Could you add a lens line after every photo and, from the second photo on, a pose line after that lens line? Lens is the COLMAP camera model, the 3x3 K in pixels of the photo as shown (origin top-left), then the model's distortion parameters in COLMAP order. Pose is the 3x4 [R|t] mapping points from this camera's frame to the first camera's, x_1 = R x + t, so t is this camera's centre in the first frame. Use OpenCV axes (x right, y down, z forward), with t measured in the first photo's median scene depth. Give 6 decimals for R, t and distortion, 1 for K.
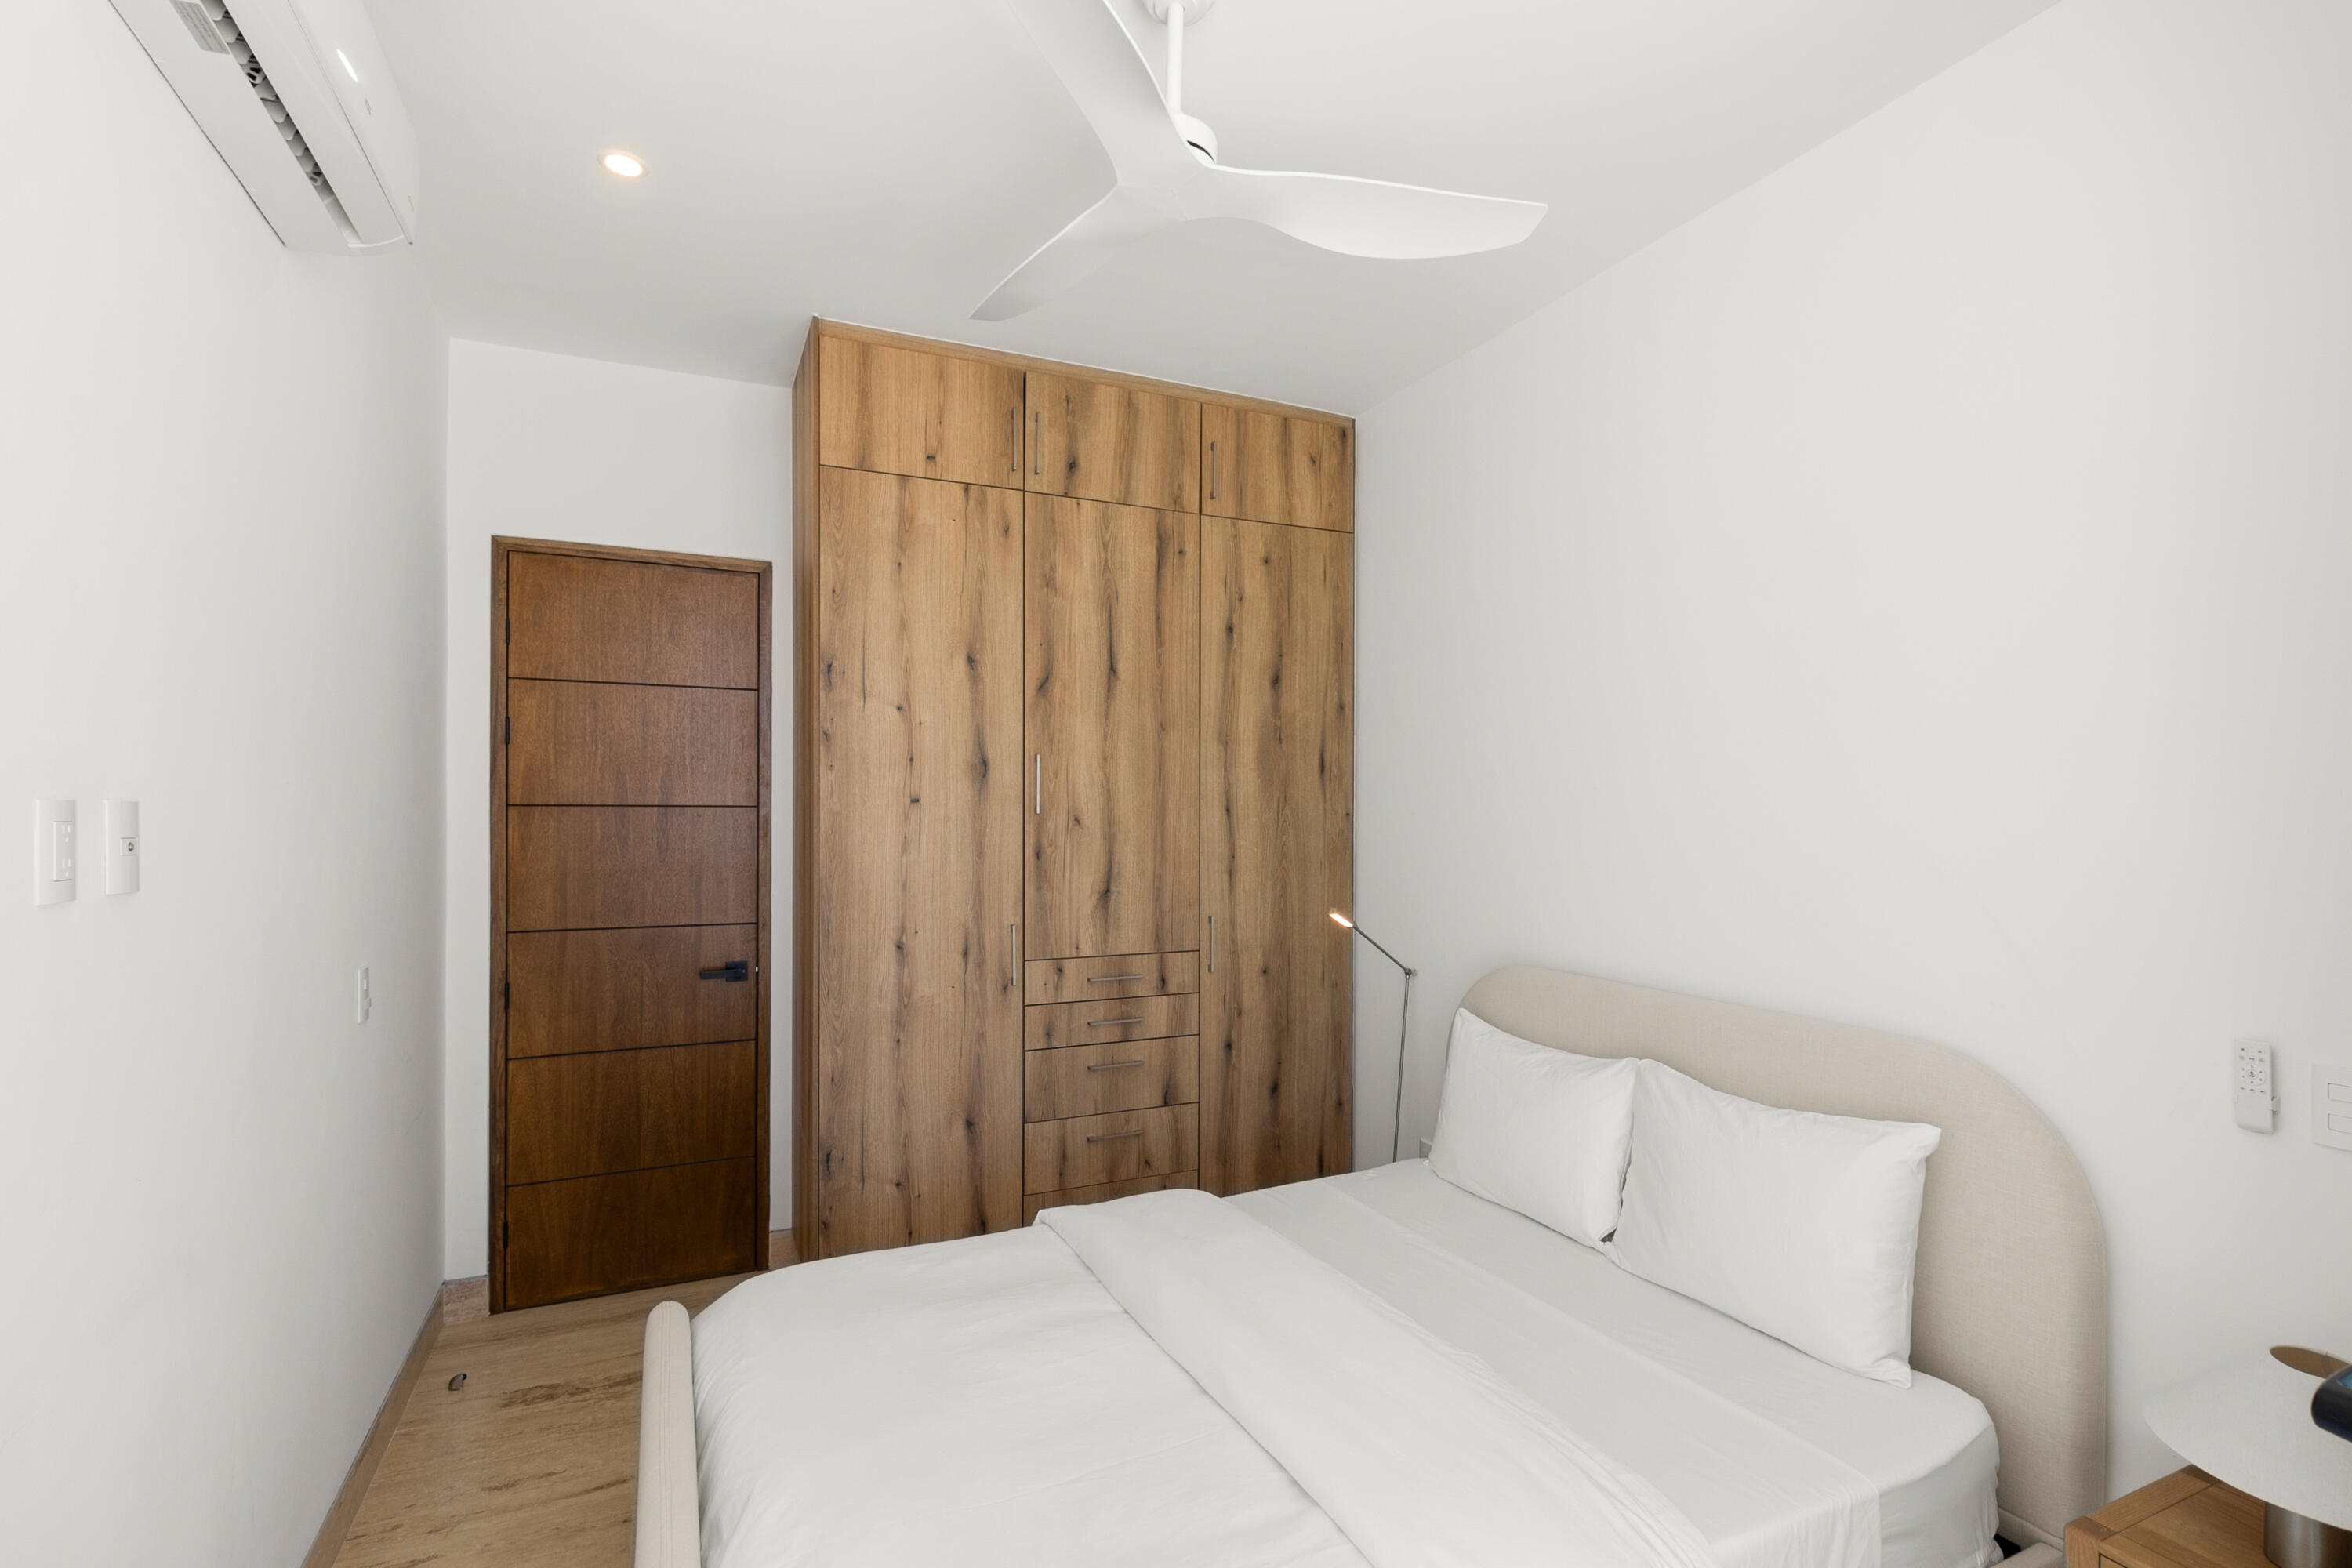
lens RADIAL K [[1071.8, 0, 1176.0], [0, 1071.8, 784.0], [0, 0, 1]] dist [0.001262, 0.000284]
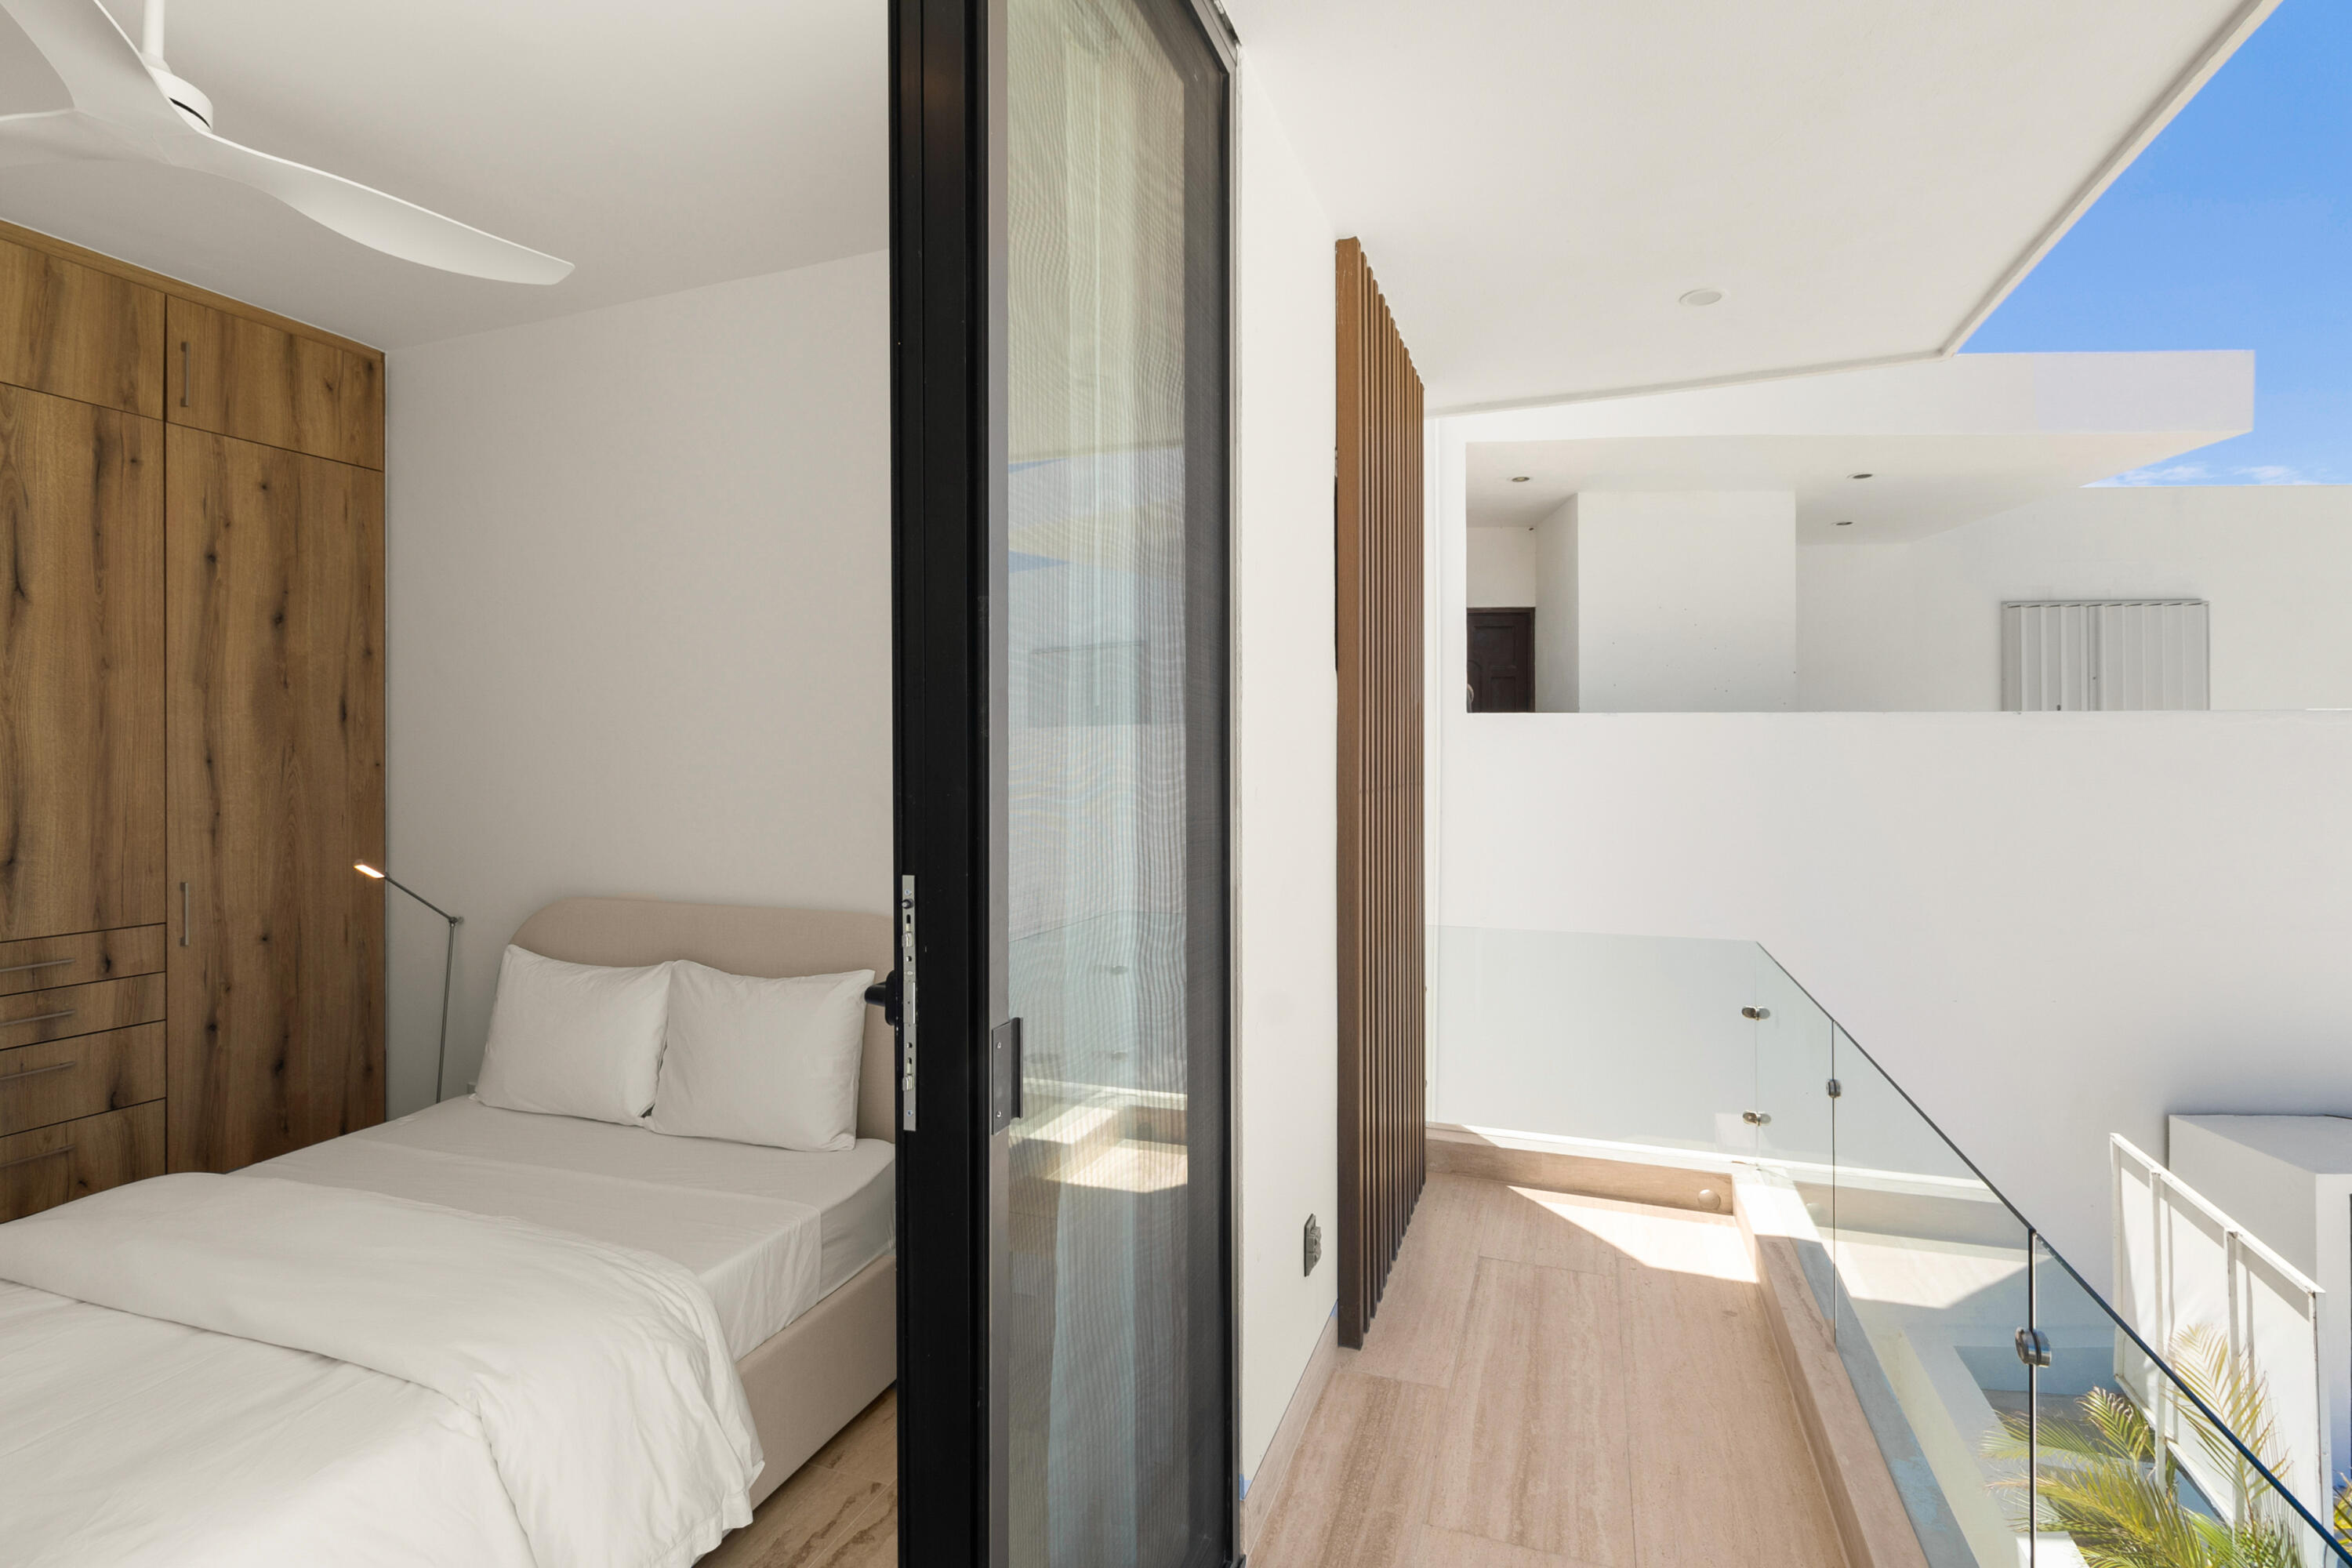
lens RADIAL K [[1087.8, 0, 1209.7], [0, 1087.8, 761.0], [0, 0, 1]] dist [0.001207, -0.000781]
pose [[0.690035, -0.007905, 0.723733, -0.032723], [-0.010762, 0.999718, 0.021180, -0.003786], [-0.723696, -0.022403, 0.689755, -0.223769]]
